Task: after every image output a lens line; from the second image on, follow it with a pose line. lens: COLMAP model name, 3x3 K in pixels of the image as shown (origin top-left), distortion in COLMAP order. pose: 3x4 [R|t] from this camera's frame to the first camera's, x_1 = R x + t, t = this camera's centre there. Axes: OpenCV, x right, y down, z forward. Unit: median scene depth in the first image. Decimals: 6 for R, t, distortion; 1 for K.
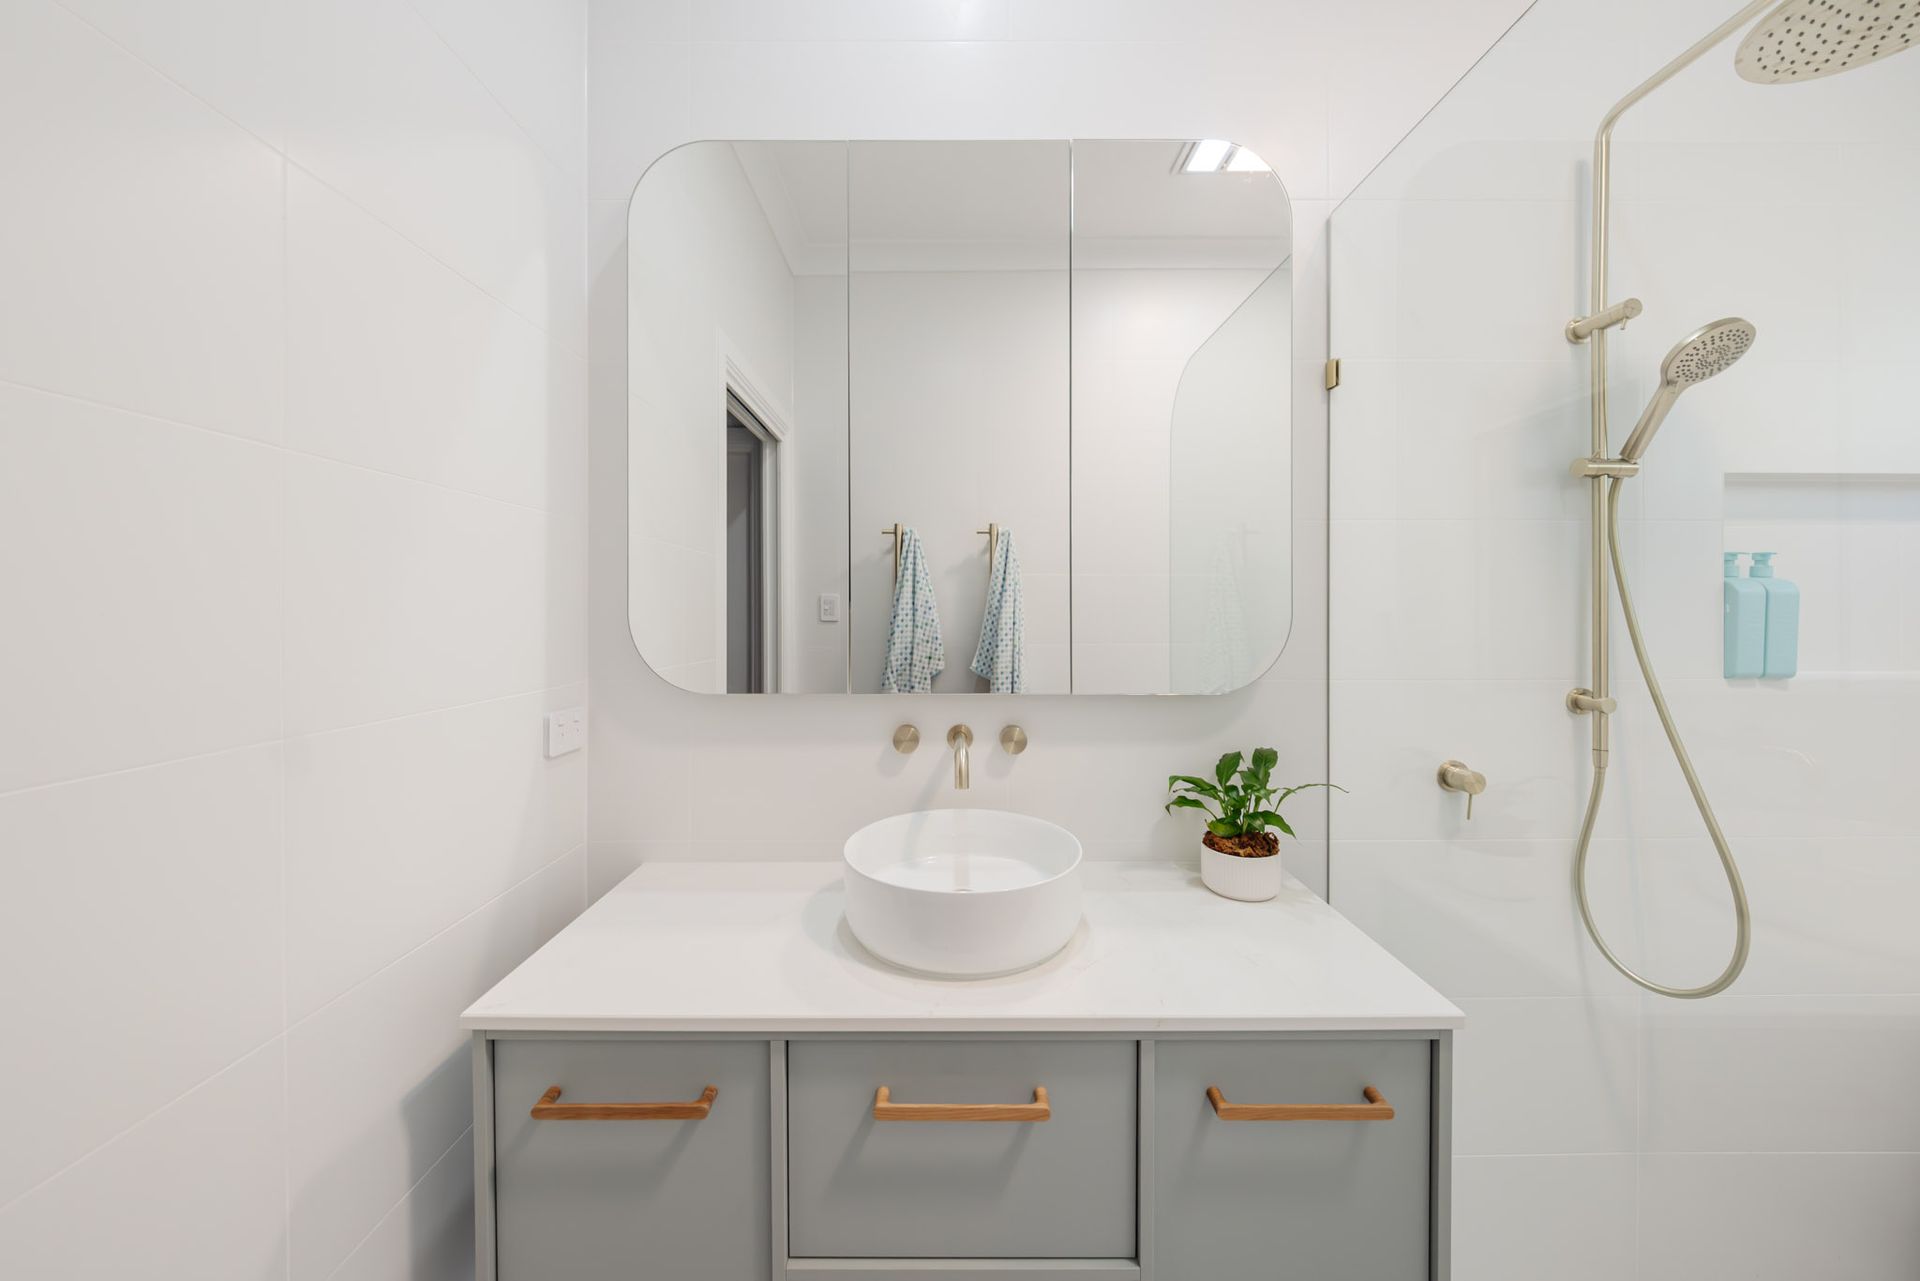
lens RADIAL K [[697.1, 0, 946.0], [0, 697.1, 606.2], [0, 0, 1]] dist [-0.001191, -0.000132]
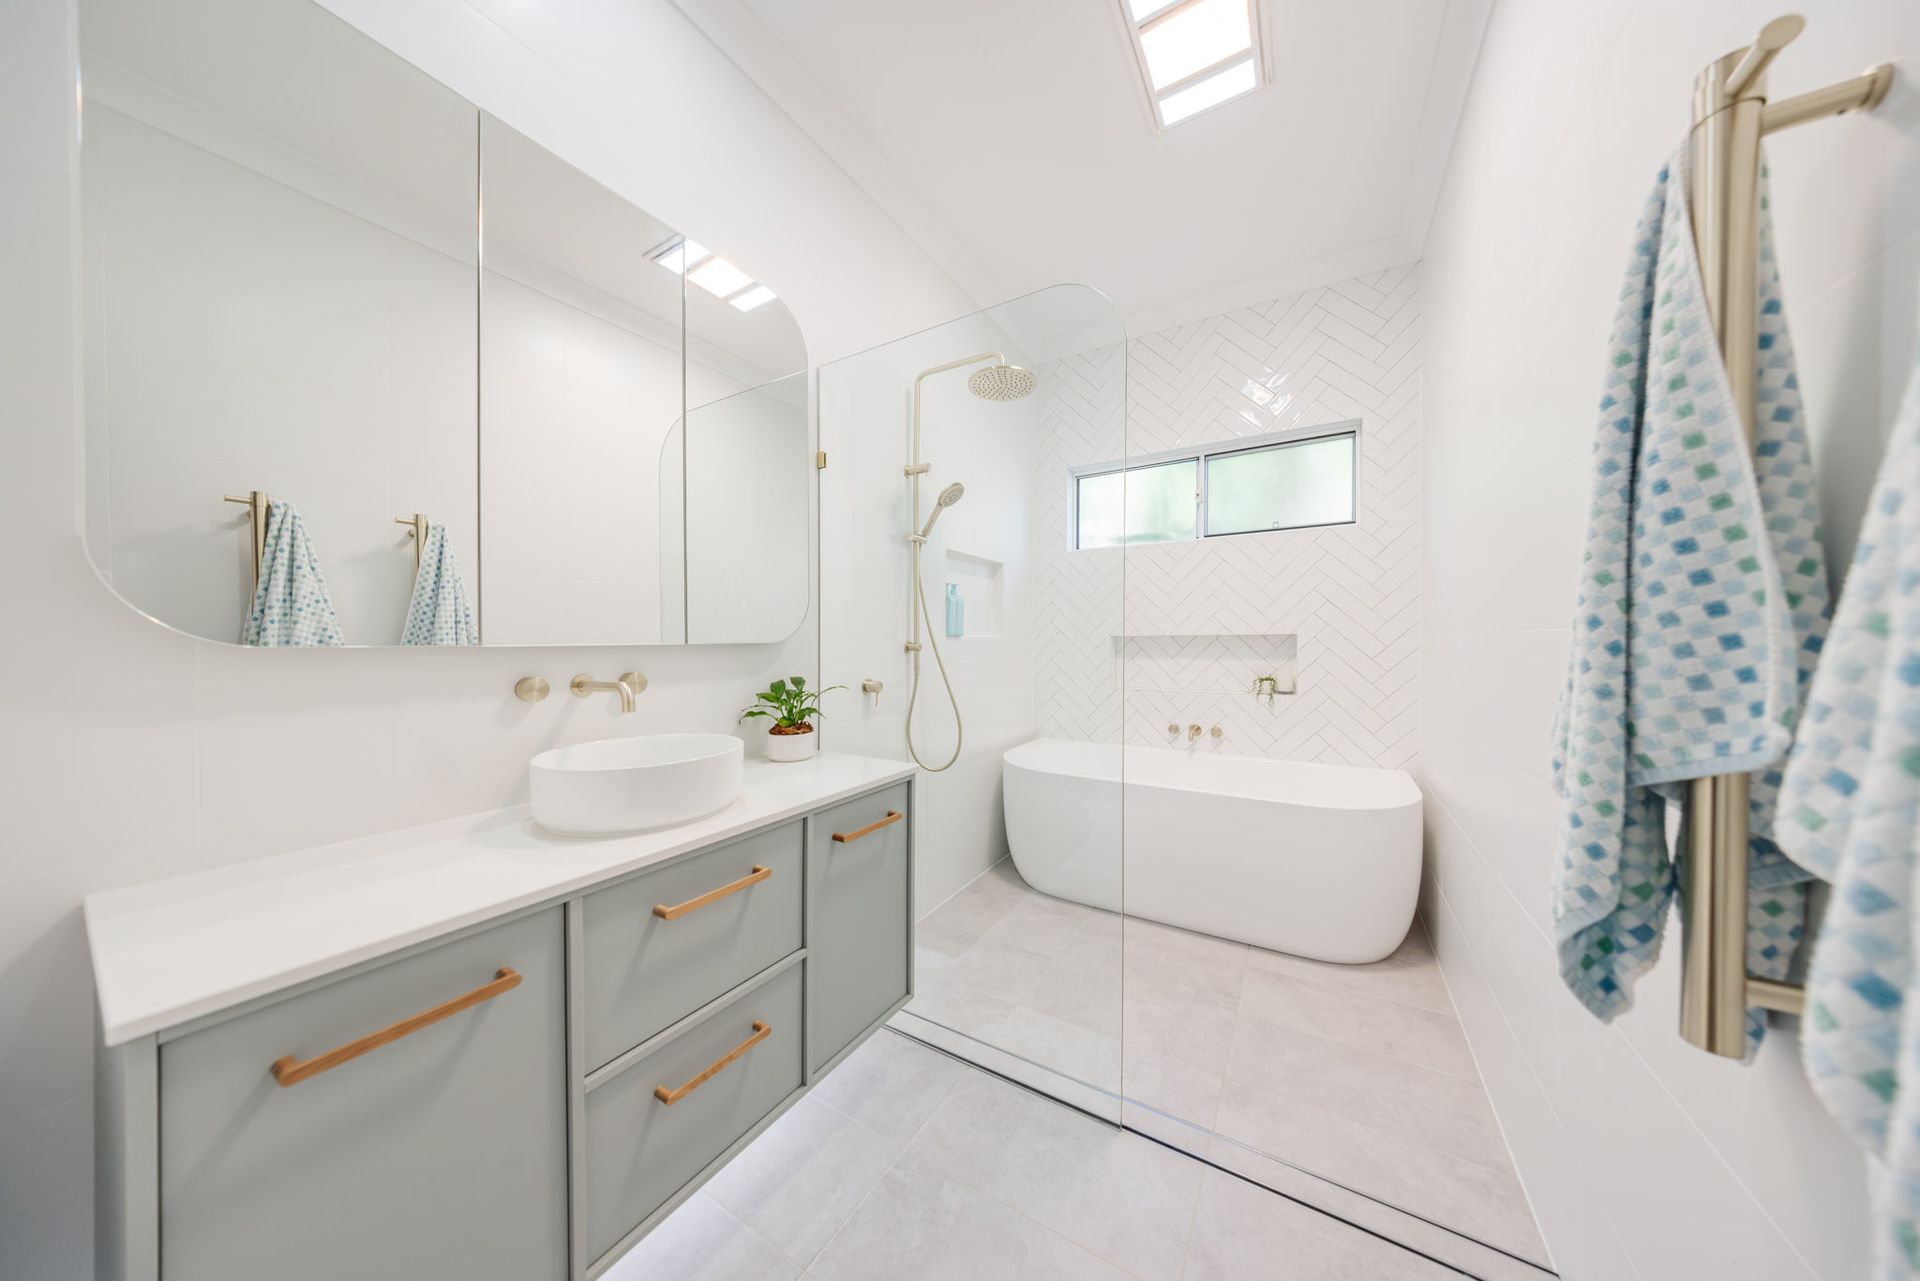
lens RADIAL K [[543.3, 0, 988.2], [0, 543.3, 634.9], [0, 0, 1]] dist [0.008615, -0.000010]
pose [[0.512008, -0.005348, 0.858964, -0.399329], [0.004942, 0.999982, 0.003281, 0.099088], [-0.858966, 0.002565, 0.512026, -0.057355]]
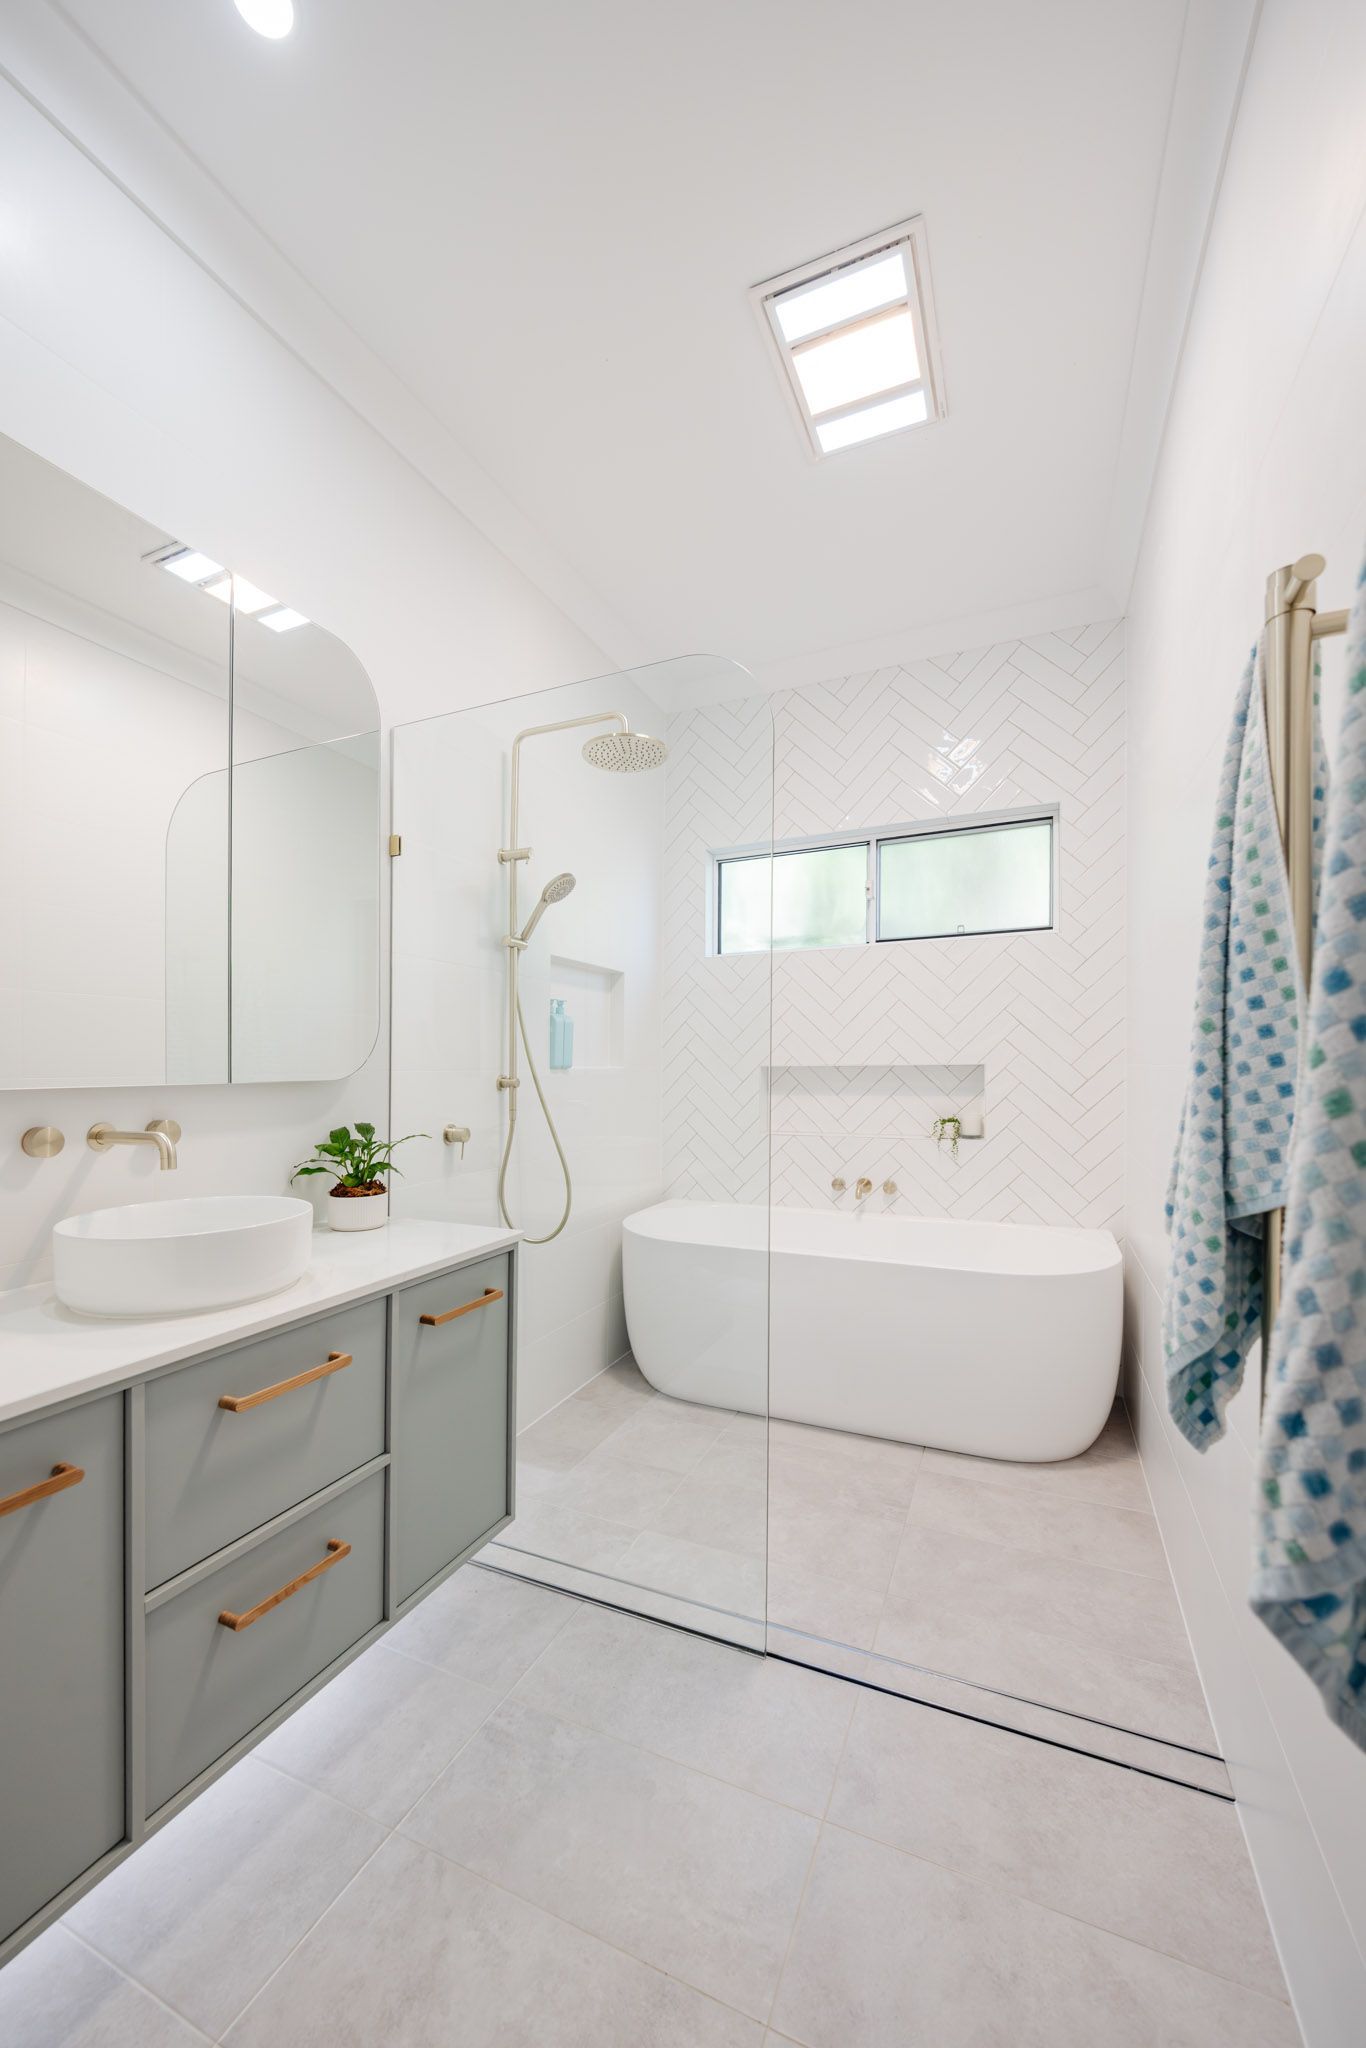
lens RADIAL K [[743.6, 0, 689.0], [0, 743.6, 1061.3], [0, 0, 1]] dist [-0.001191, -0.000132]
pose [[0.402618, -0.004306, 0.915358, -0.534808], [0.001033, 0.999990, 0.004250, 0.082158], [-0.915368, -0.000765, 0.402618, -0.112810]]
